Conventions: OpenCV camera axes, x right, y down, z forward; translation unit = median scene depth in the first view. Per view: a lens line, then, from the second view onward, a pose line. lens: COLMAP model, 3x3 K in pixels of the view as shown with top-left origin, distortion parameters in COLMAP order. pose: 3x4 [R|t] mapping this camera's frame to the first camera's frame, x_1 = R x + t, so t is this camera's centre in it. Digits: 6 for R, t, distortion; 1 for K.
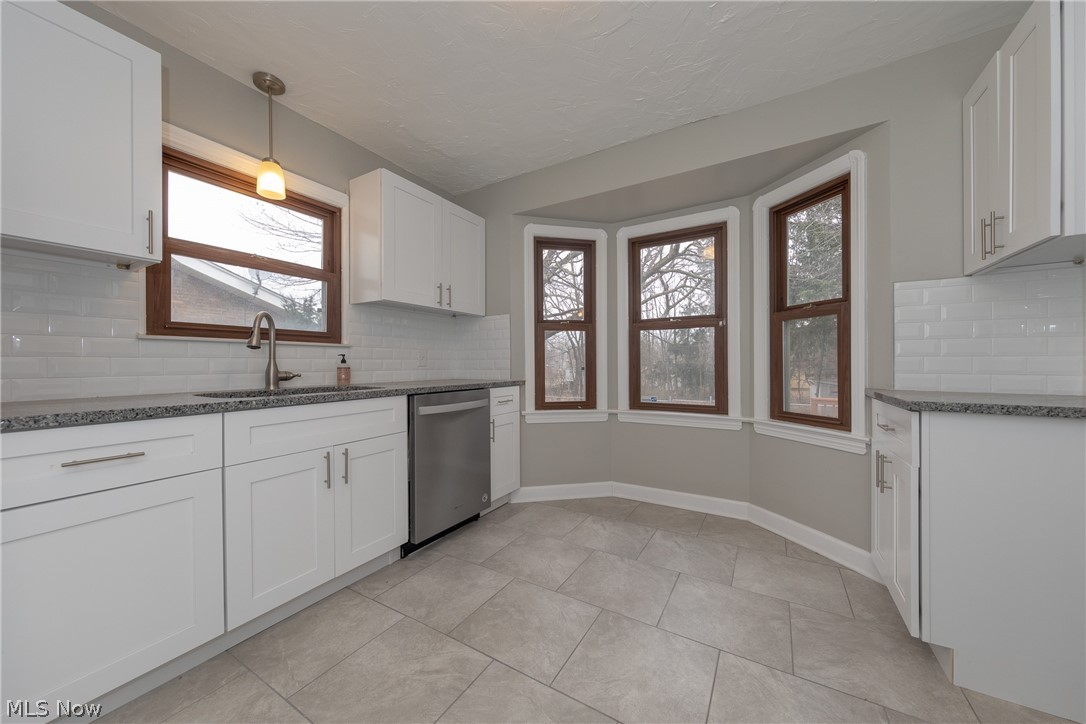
lens RADIAL K [[378.6, 0, 558.9], [0, 378.6, 360.2], [0, 0, 1]] dist [-0.000281, -0.000028]
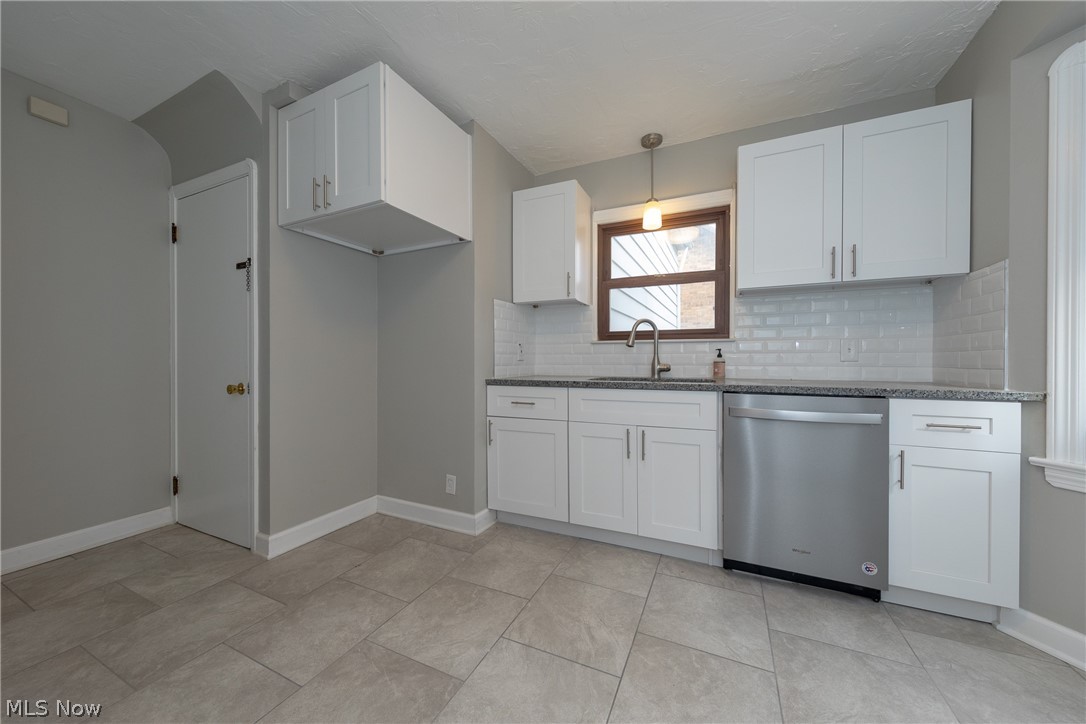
lens RADIAL K [[387.1, 0, 543.0], [0, 387.1, 362.0], [0, 0, 1]] dist [-0.000073, -0.000089]
pose [[0.078541, 0.008938, -0.996871, 0.520777], [0.007251, 0.999928, 0.009537, 0.007666], [0.996885, -0.007977, 0.078470, 0.518951]]
